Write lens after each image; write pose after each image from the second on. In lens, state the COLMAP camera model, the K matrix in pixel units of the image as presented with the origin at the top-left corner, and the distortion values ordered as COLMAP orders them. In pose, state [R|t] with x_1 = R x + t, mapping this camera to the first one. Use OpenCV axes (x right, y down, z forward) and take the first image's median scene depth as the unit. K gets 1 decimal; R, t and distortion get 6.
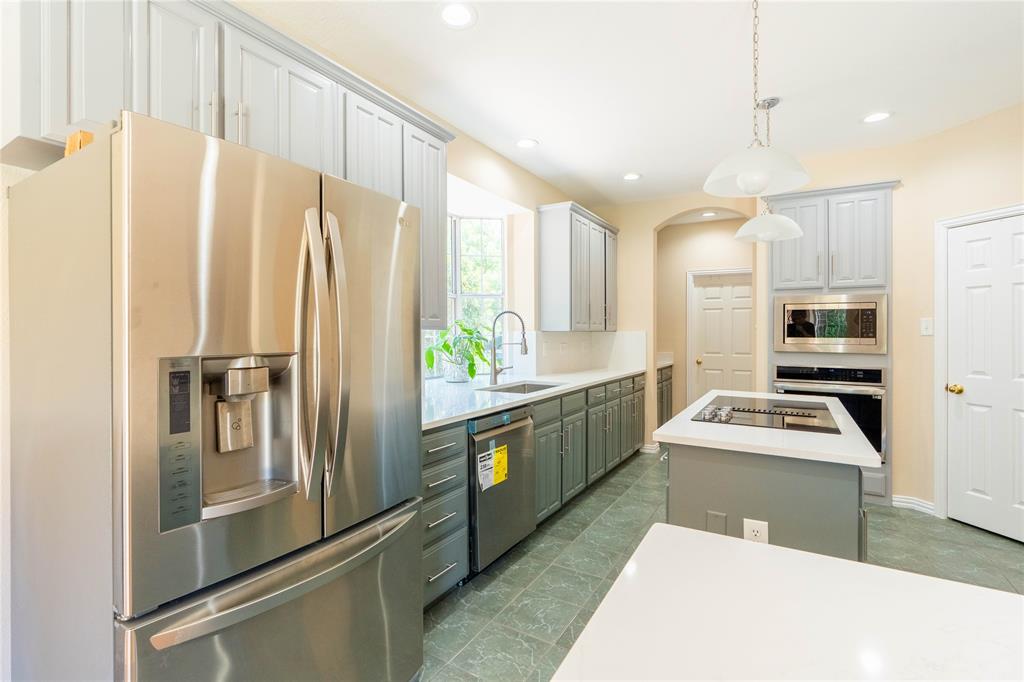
lens RADIAL K [[468.2, 0, 516.0], [0, 468.2, 332.2], [0, 0, 1]] dist [-0.008935, 0.002708]
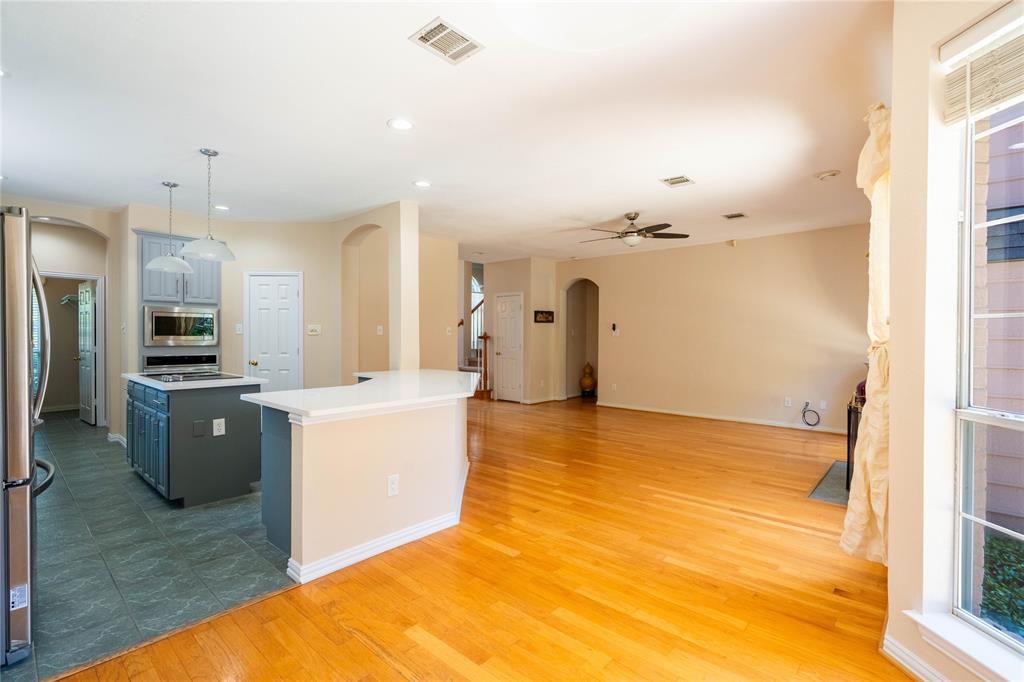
lens RADIAL K [[468.2, 0, 521.3], [0, 468.2, 338.9], [0, 0, 1]] dist [-0.008935, 0.002708]
pose [[0.185971, -0.011510, 0.982488, -0.631919], [-0.001605, 0.999926, 0.012018, 0.002221], [-0.982554, -0.003812, 0.185939, -0.363362]]
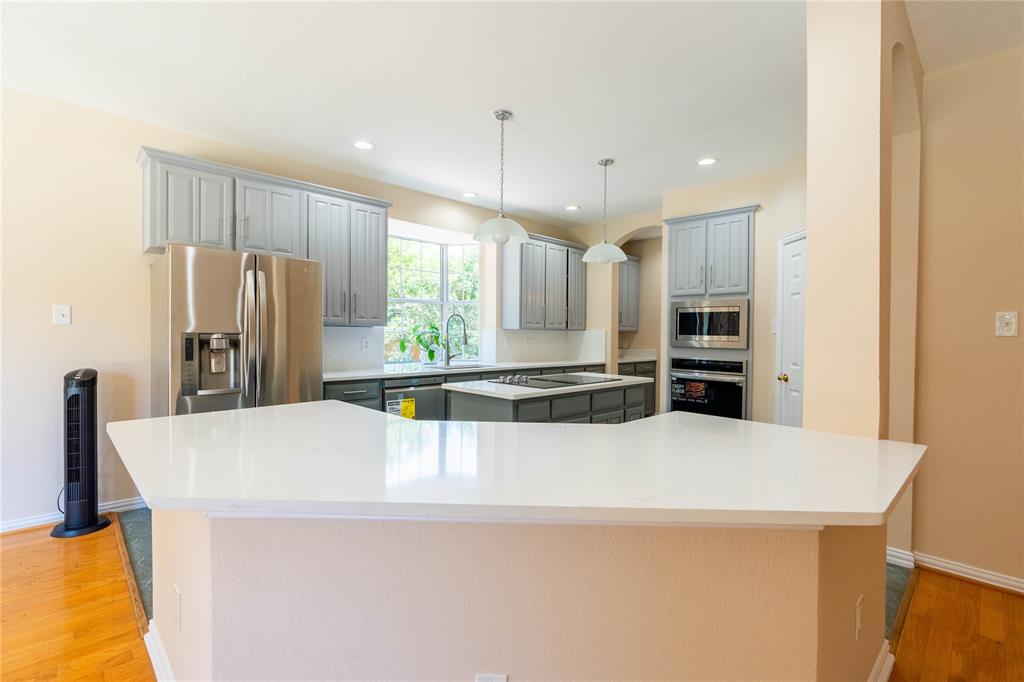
lens RADIAL K [[468.2, 0, 514.2], [0, 468.2, 338.9], [0, 0, 1]] dist [-0.008935, 0.002708]
pose [[0.966009, 0.011626, -0.258248, 0.521008], [-0.009031, 0.999896, 0.011234, 0.012225], [0.258351, -0.008520, 0.966013, -0.325810]]
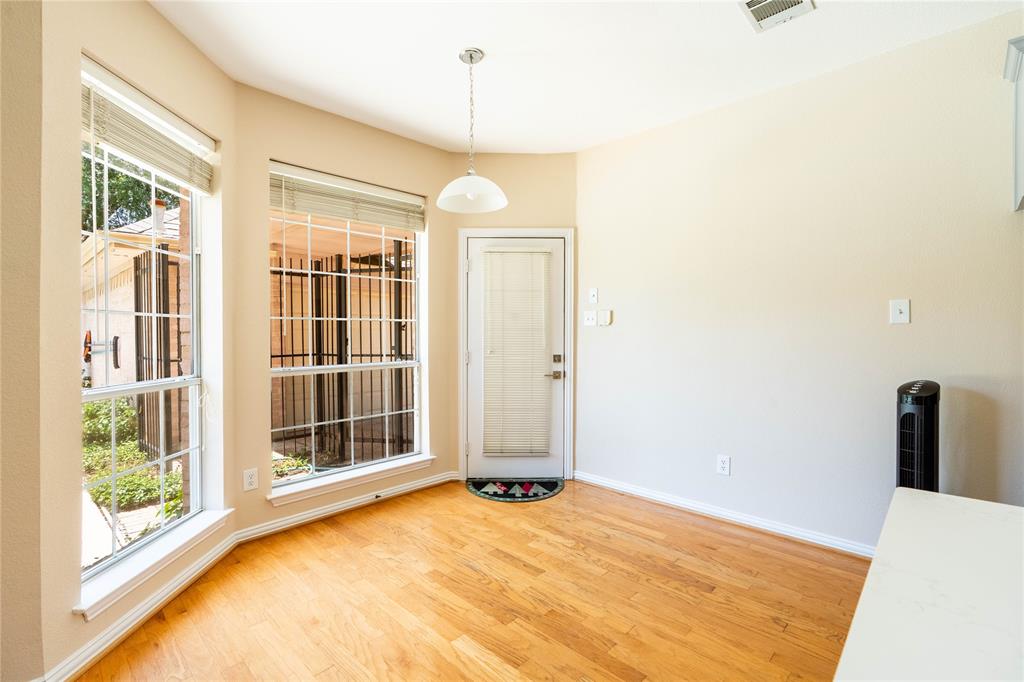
lens RADIAL K [[468.2, 0, 516.3], [0, 468.2, 337.1], [0, 0, 1]] dist [-0.008935, 0.002708]
pose [[-0.226804, 0.015040, -0.973824, 0.306353], [0.004342, 0.999886, 0.014431, 0.010667], [0.973931, -0.000955, -0.226843, -0.115537]]
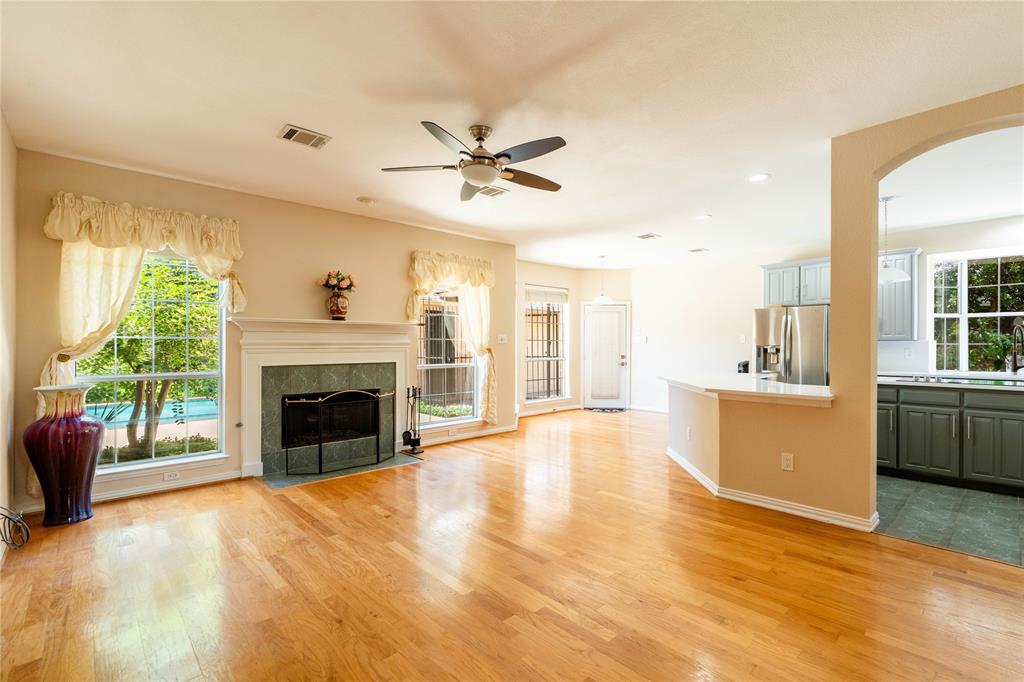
lens RADIAL K [[468.2, 0, 517.7], [0, 468.2, 345.2], [0, 0, 1]] dist [-0.008935, 0.002708]
pose [[-0.277762, -0.002639, -0.960646, 1.841428], [-0.000528, 0.999996, -0.002594, 0.020135], [0.960650, -0.000213, -0.277762, -0.113100]]
